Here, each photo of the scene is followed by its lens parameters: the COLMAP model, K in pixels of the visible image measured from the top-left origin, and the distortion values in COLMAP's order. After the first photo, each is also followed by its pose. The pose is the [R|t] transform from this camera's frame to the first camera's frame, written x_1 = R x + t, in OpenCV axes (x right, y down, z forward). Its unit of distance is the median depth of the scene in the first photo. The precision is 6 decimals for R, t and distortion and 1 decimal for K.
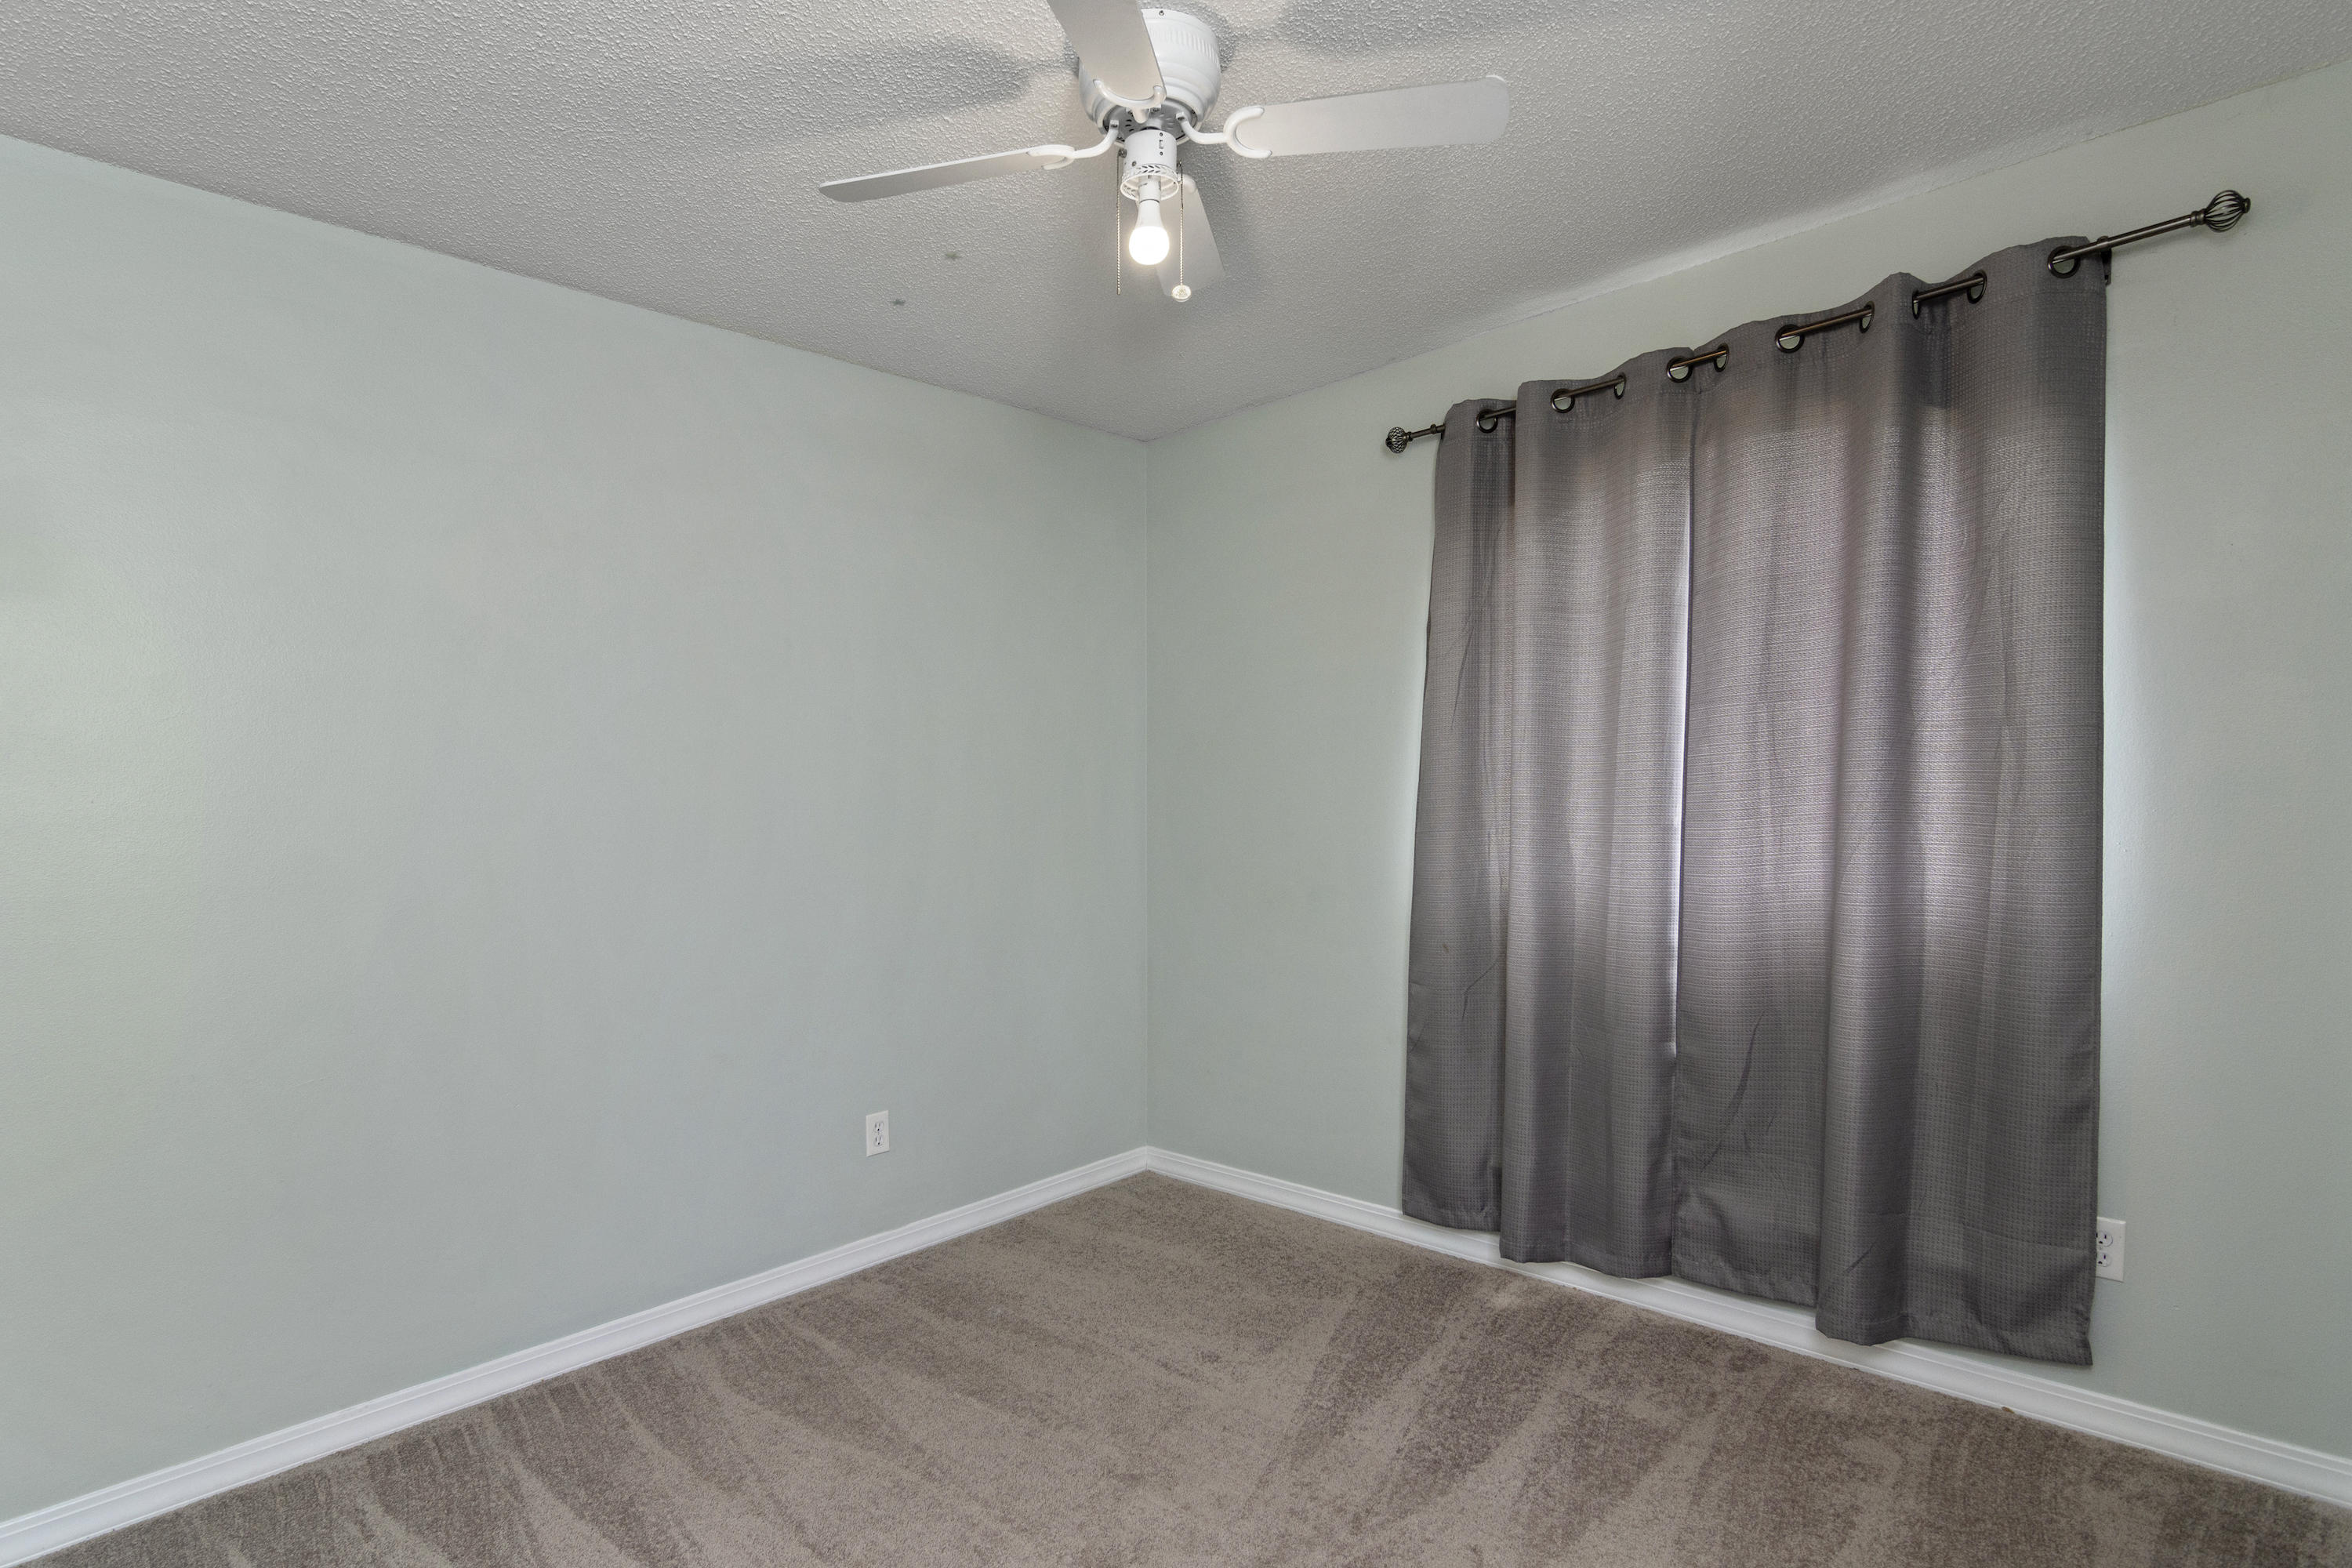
lens RADIAL K [[1133.0, 0, 1180.7], [0, 1133.0, 786.0], [0, 0, 1]] dist [-0.001176, -0.000635]
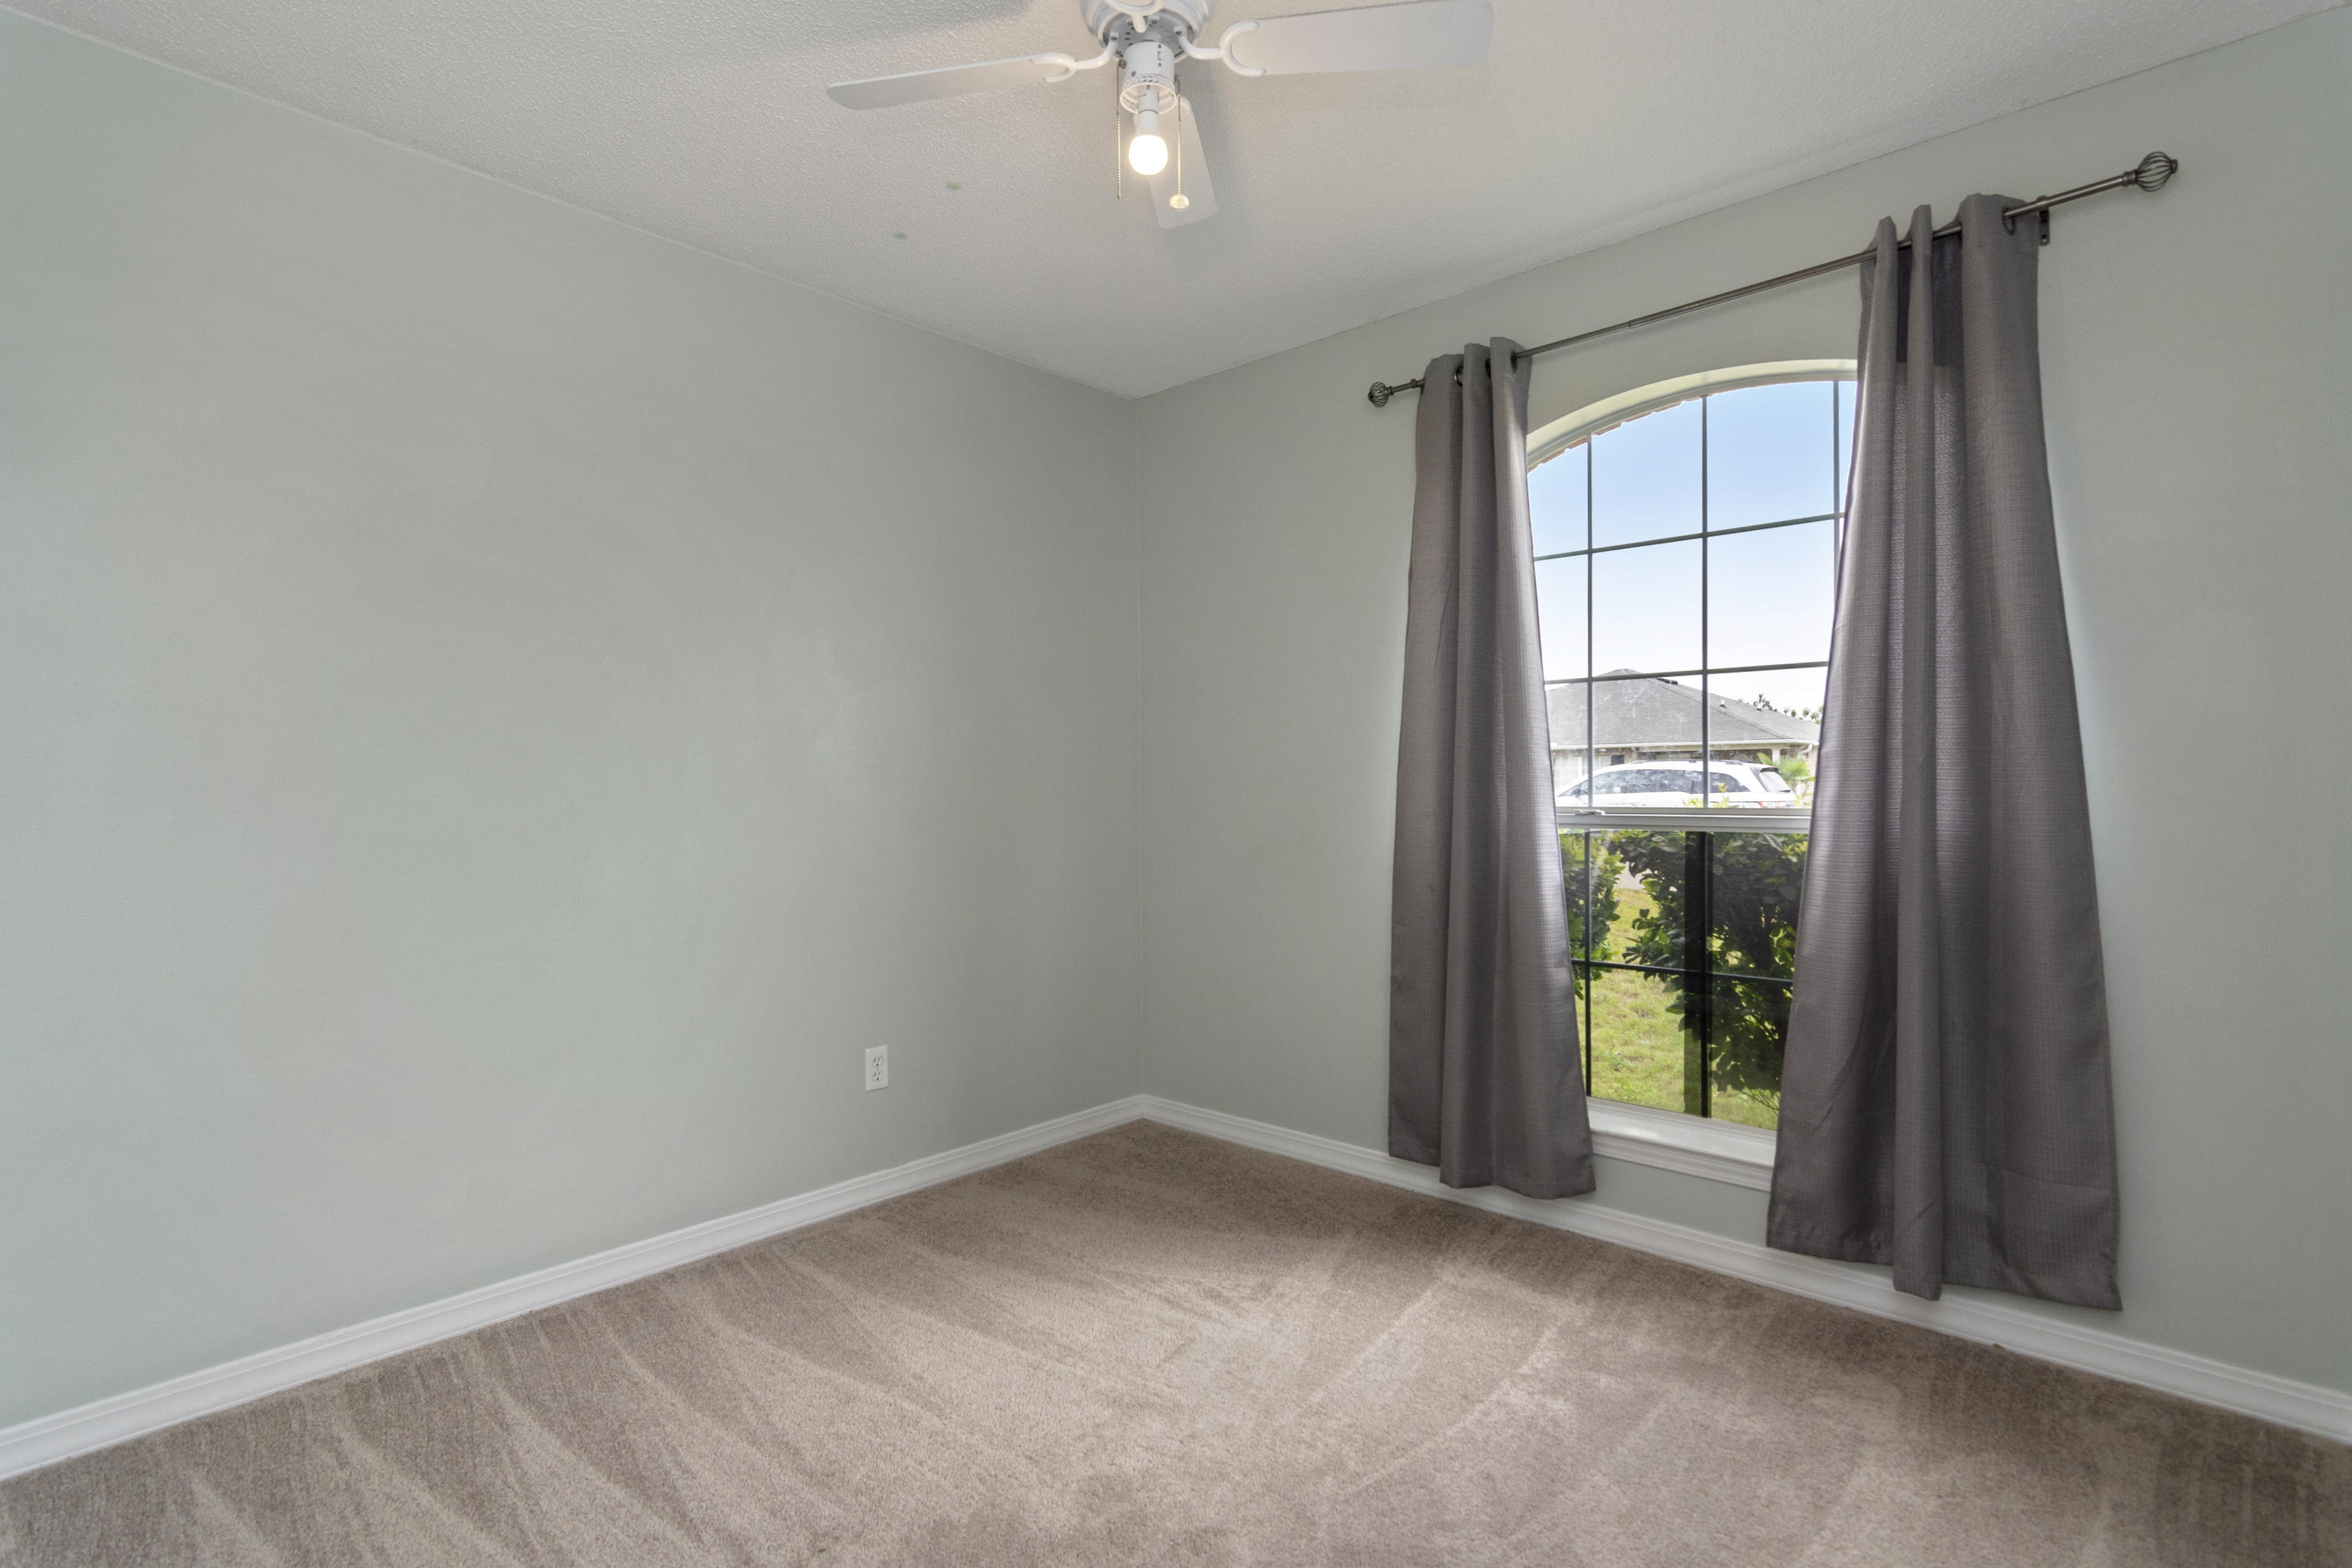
lens RADIAL K [[1061.2, 0, 1169.7], [0, 1061.2, 782.1], [0, 0, 1]] dist [-0.000202, -0.000563]
pose [[0.999820, -0.009536, 0.016396, -0.022287], [0.010351, 0.998678, -0.050341, 0.105241], [-0.015894, 0.050502, 0.998598, 0.049641]]
